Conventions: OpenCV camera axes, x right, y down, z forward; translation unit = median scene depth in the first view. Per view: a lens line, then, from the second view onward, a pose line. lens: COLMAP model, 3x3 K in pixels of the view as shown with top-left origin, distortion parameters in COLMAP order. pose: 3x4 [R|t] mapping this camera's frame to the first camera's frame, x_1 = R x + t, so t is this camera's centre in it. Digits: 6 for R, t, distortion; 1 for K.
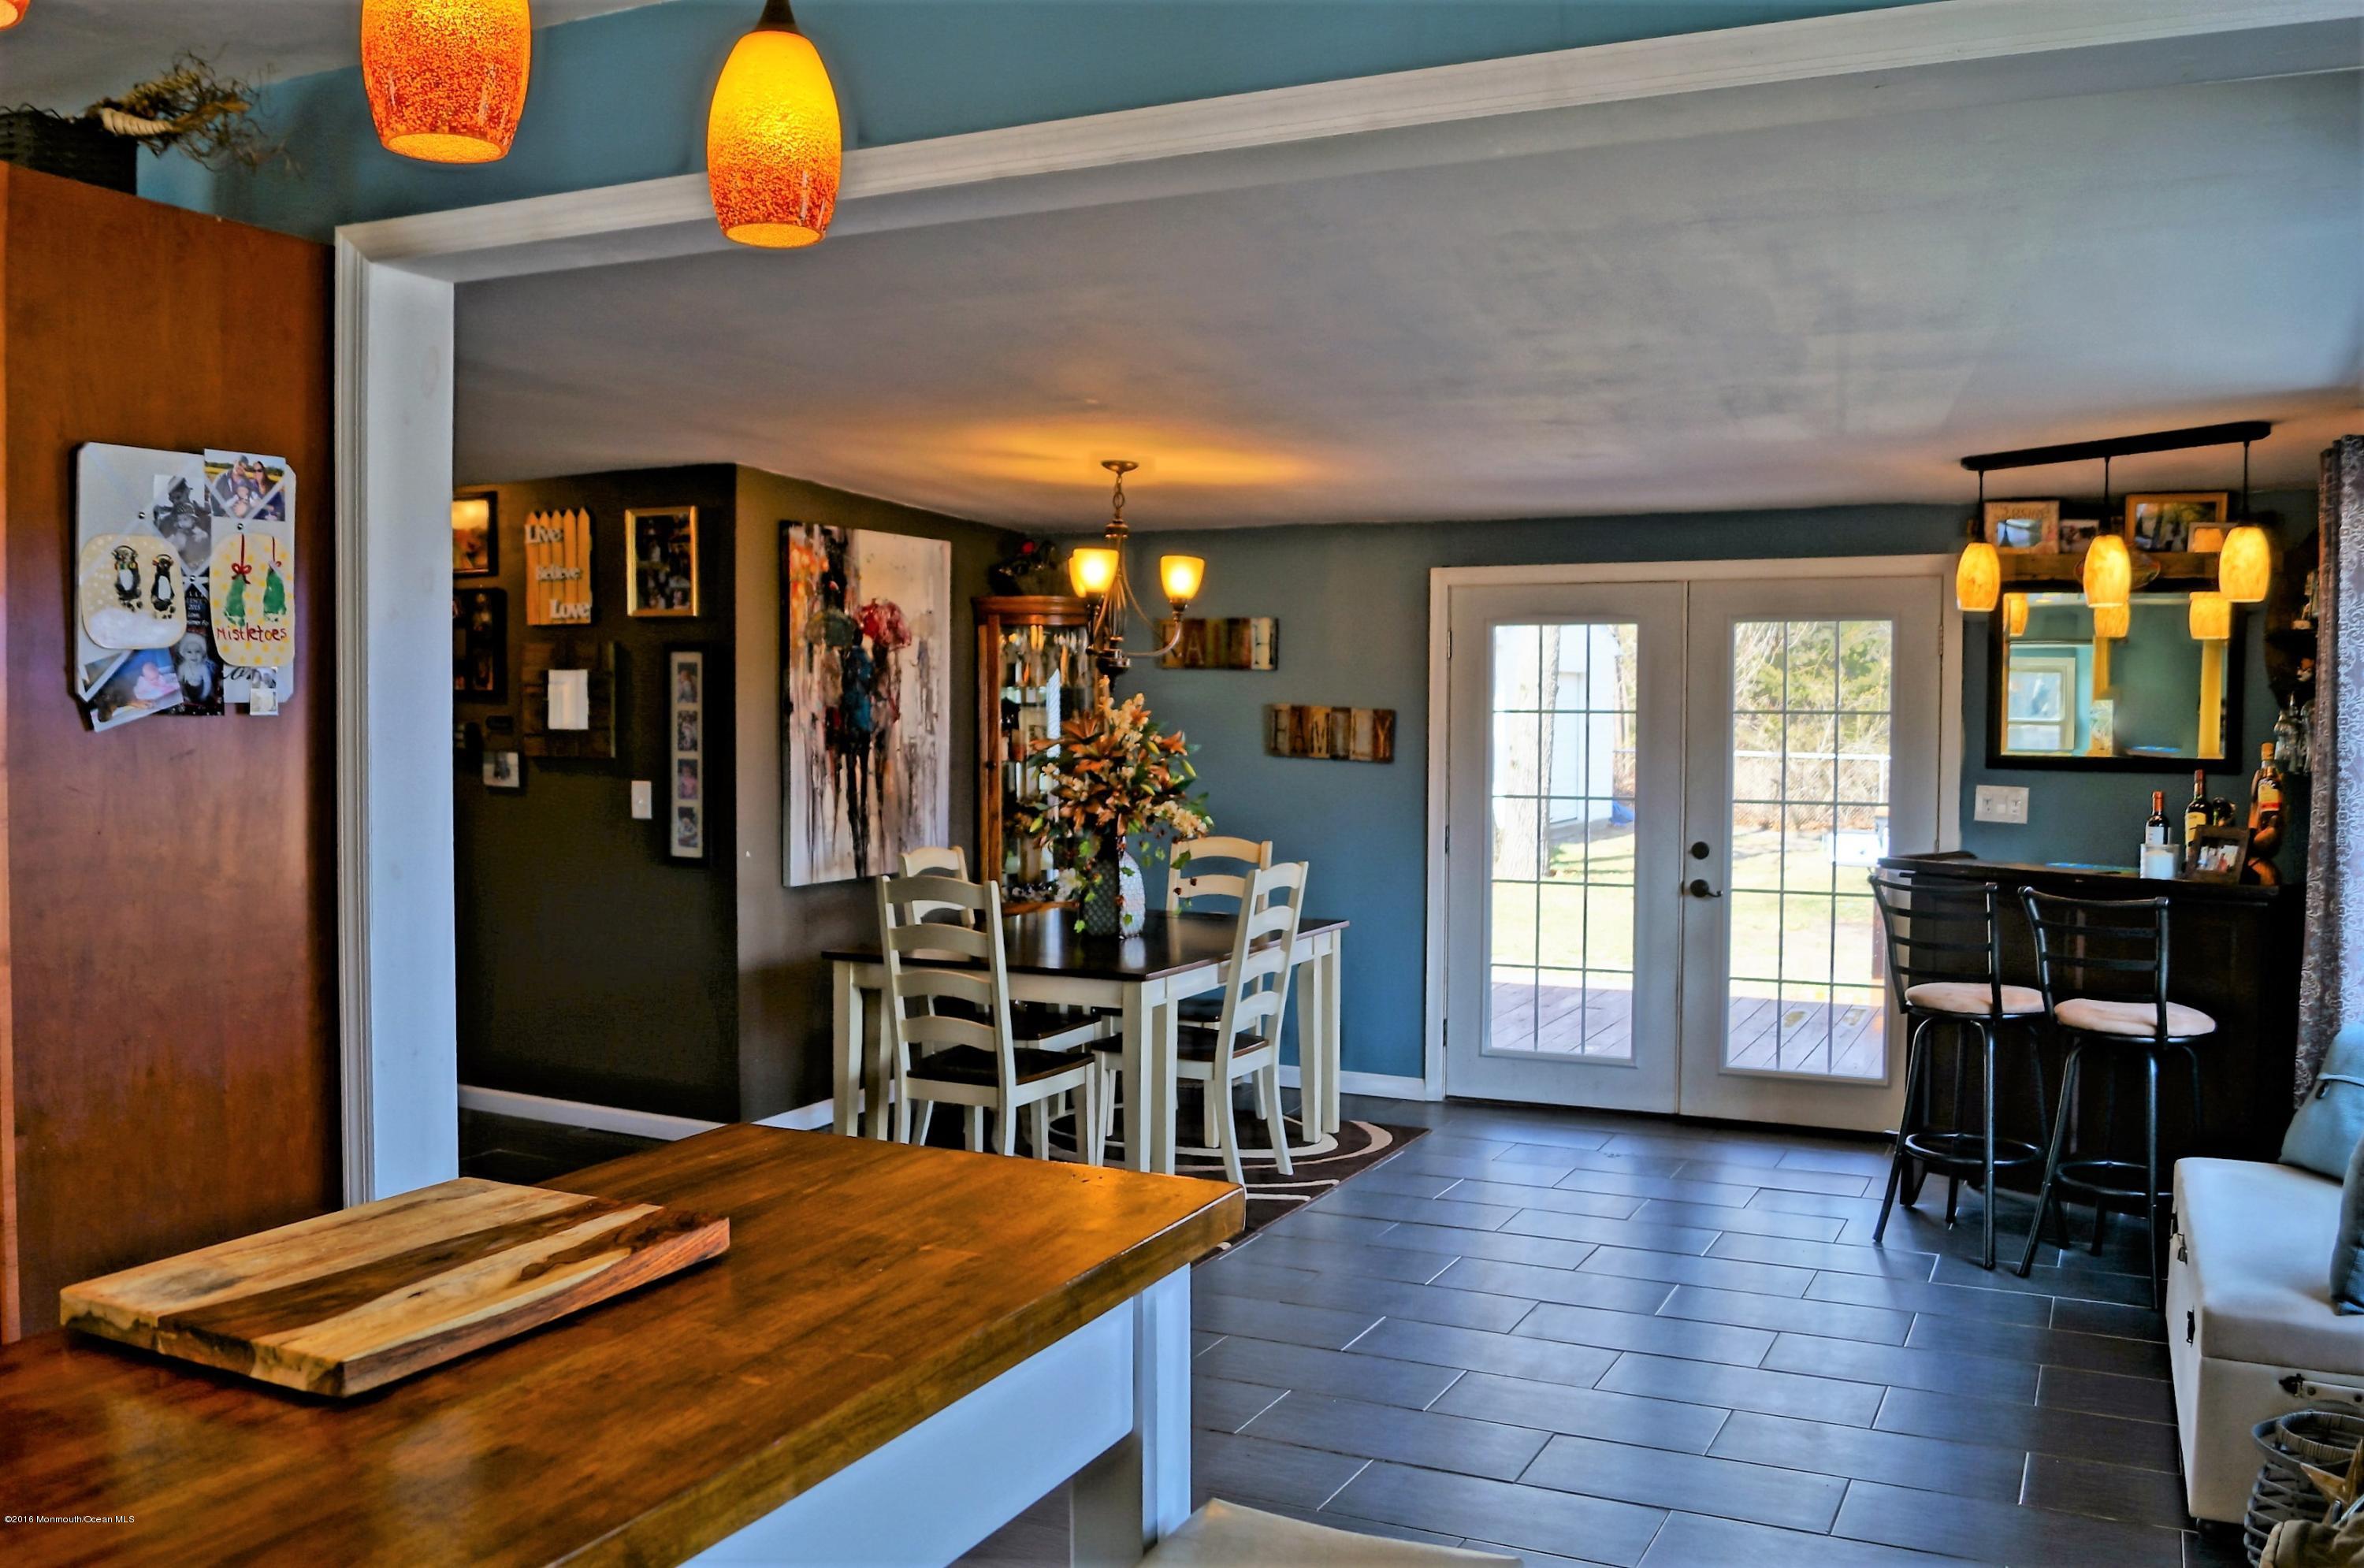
lens RADIAL K [[2001.9, 0, 1142.7], [0, 2001.9, 787.2], [0, 0, 1]] dist [-0.080545, 0.003923]
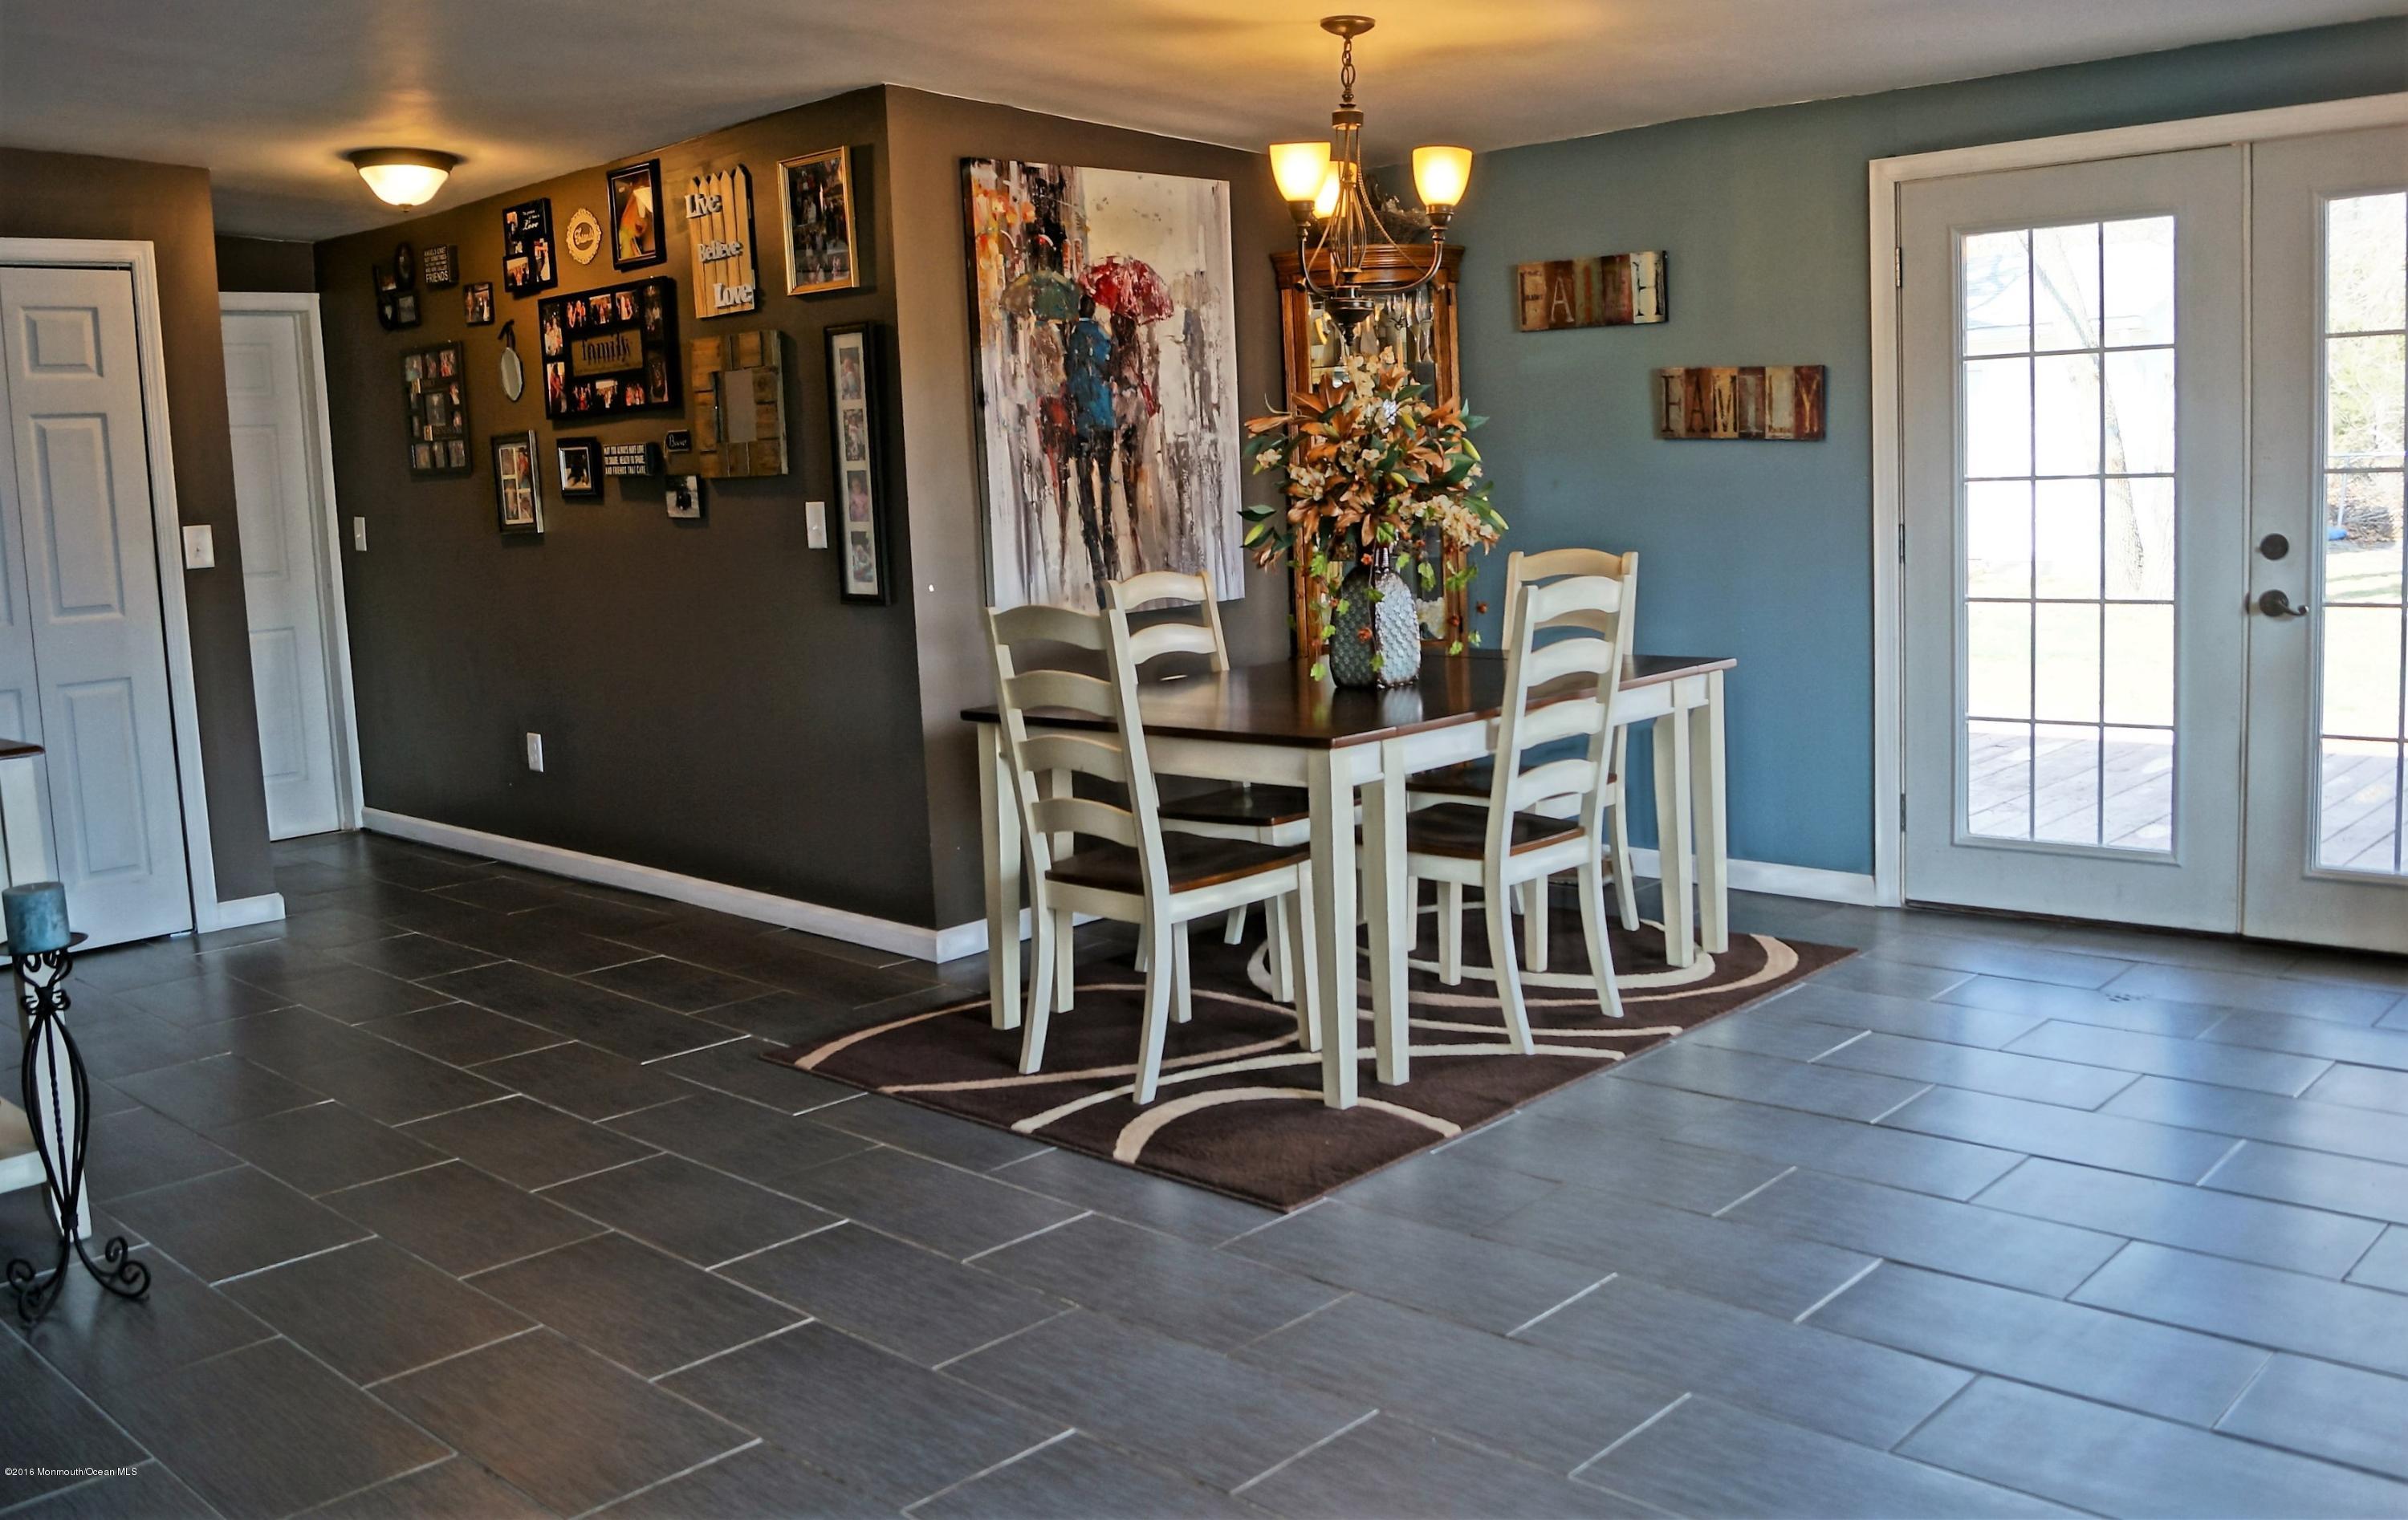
lens RADIAL K [[2038.6, 0, 1185.1], [0, 2038.6, 705.3], [0, 0, 1]] dist [-0.077606, 0.006247]
pose [[0.955170, -0.011519, -0.295834, 0.133040], [0.035594, 0.996463, 0.076125, 0.021824], [0.293910, -0.083242, 0.952201, 0.258429]]
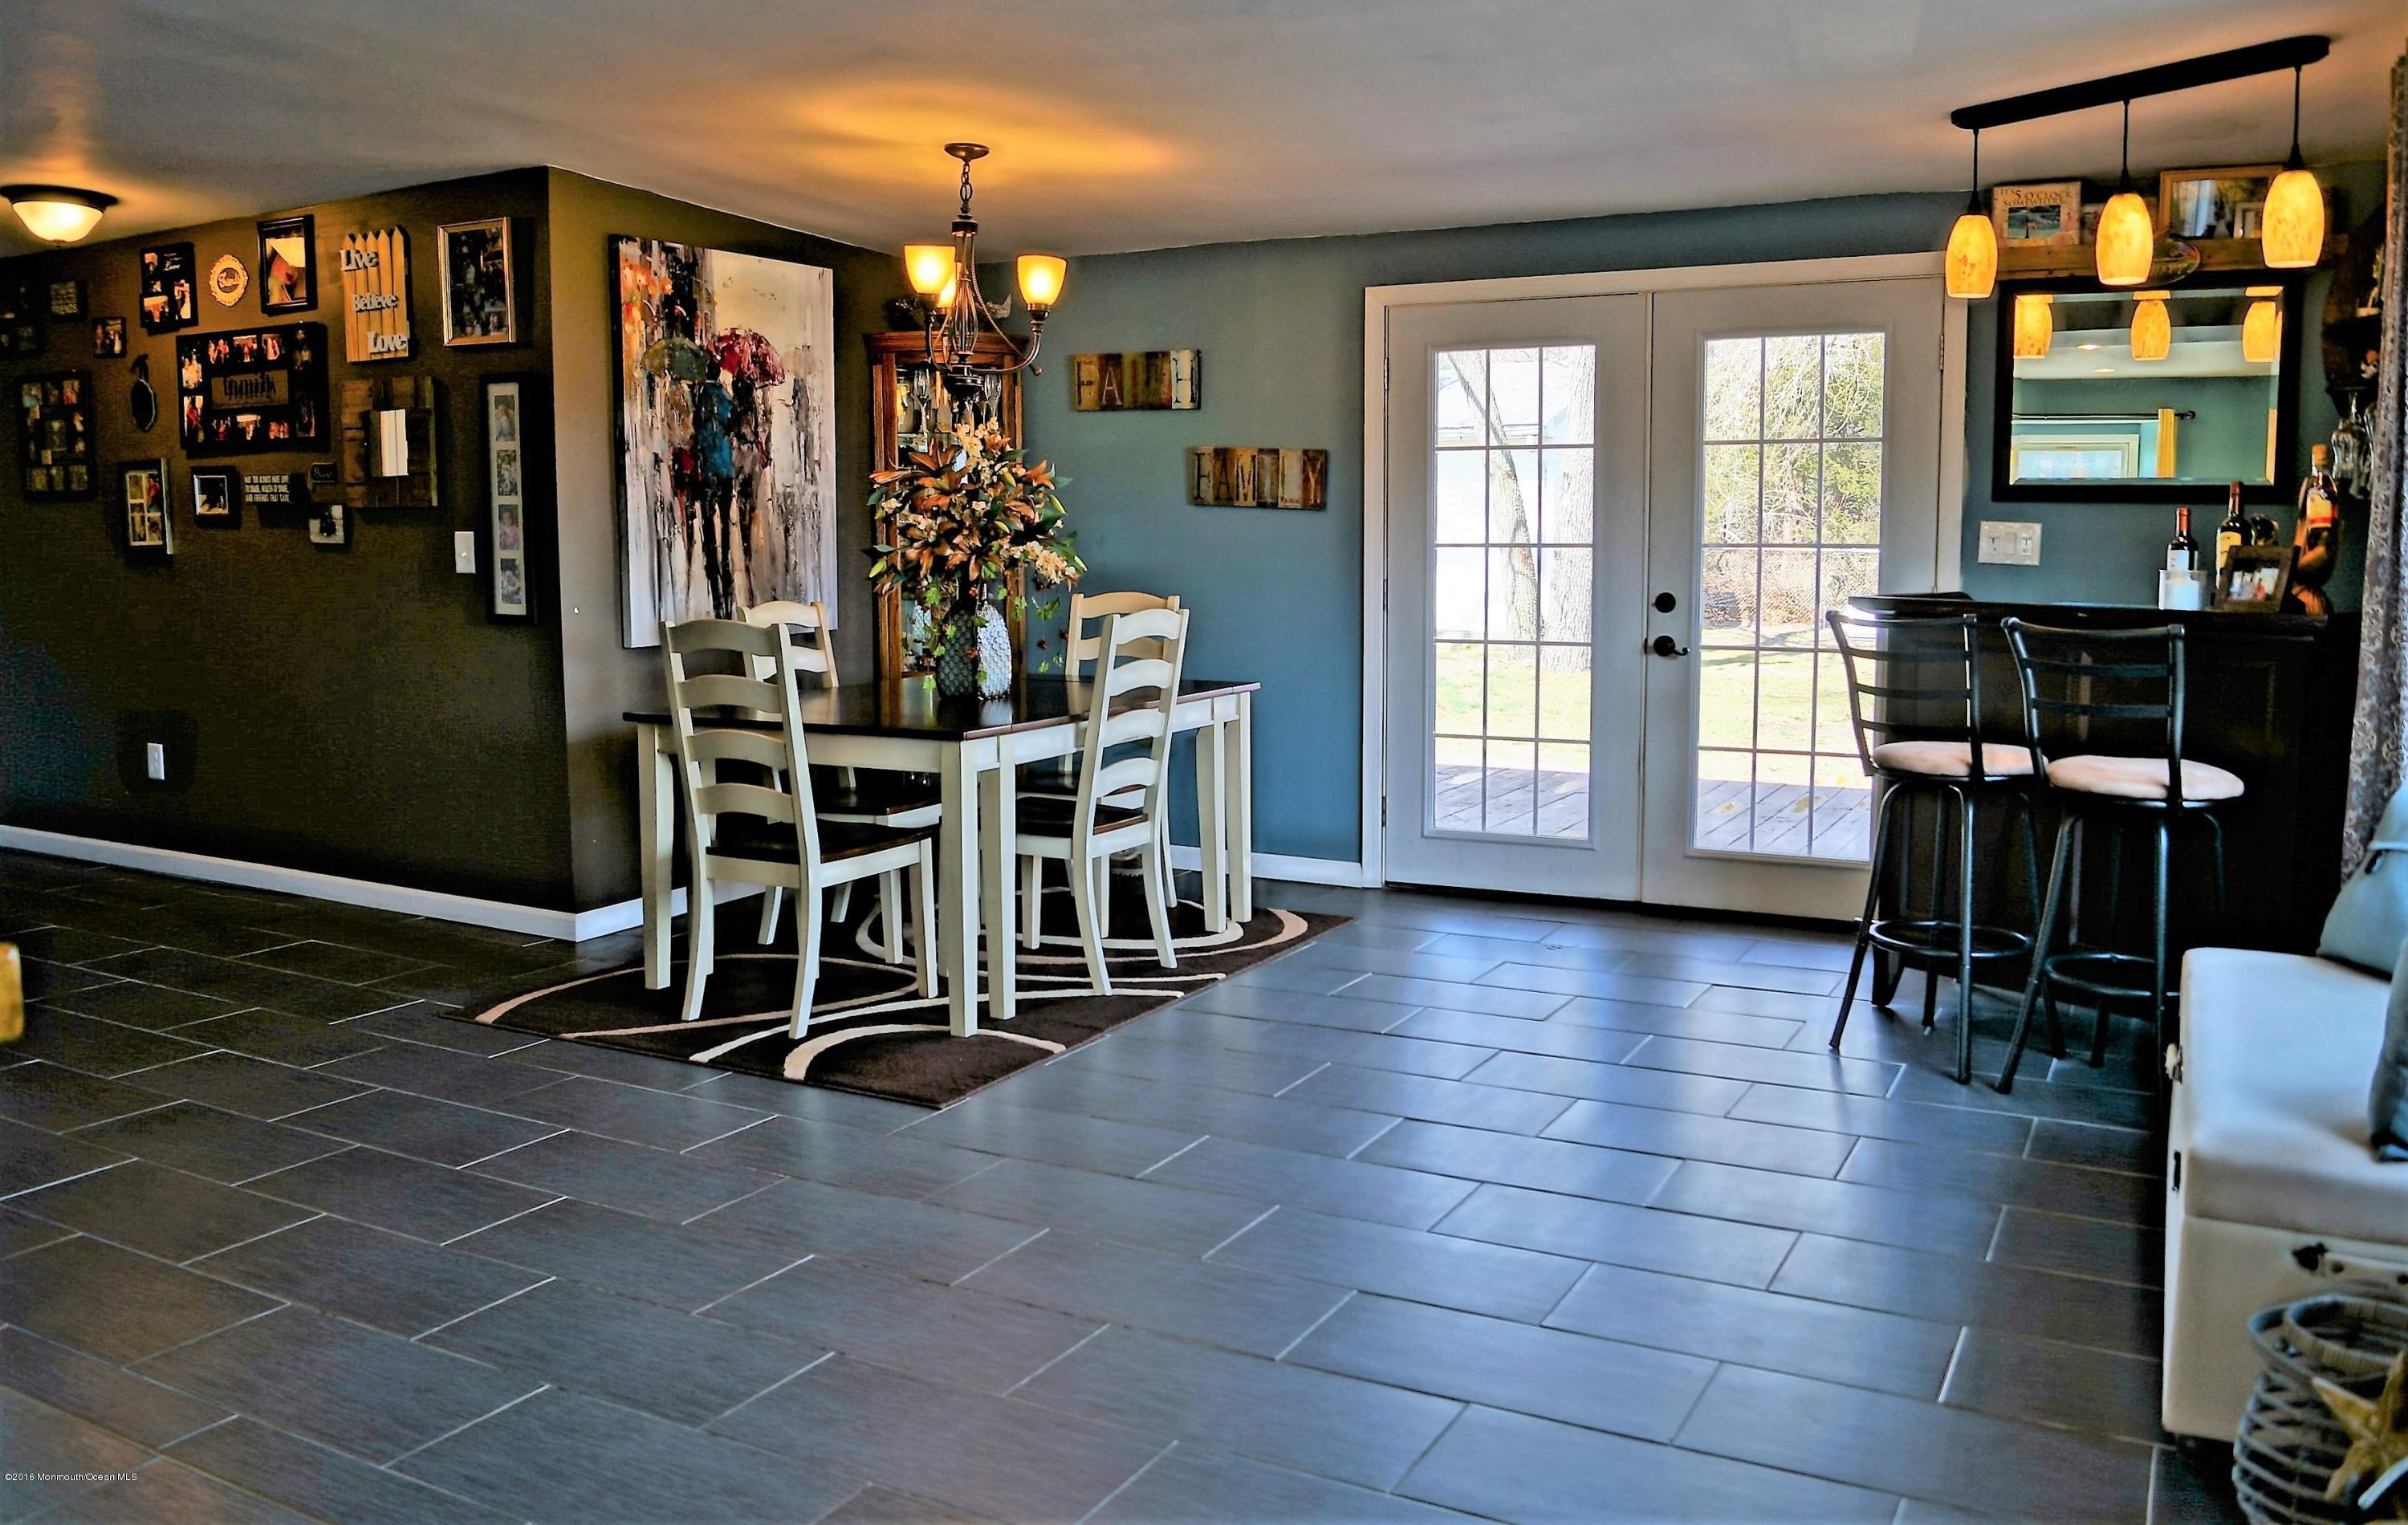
lens RADIAL K [[1920.7, 0, 1173.0], [0, 1920.7, 729.8], [0, 0, 1]] dist [-0.078705, 0.004133]
pose [[0.999196, -0.004636, -0.039813, 0.101313], [0.007217, 0.997862, 0.064952, 0.033032], [0.039427, -0.065187, 0.997094, 0.155666]]
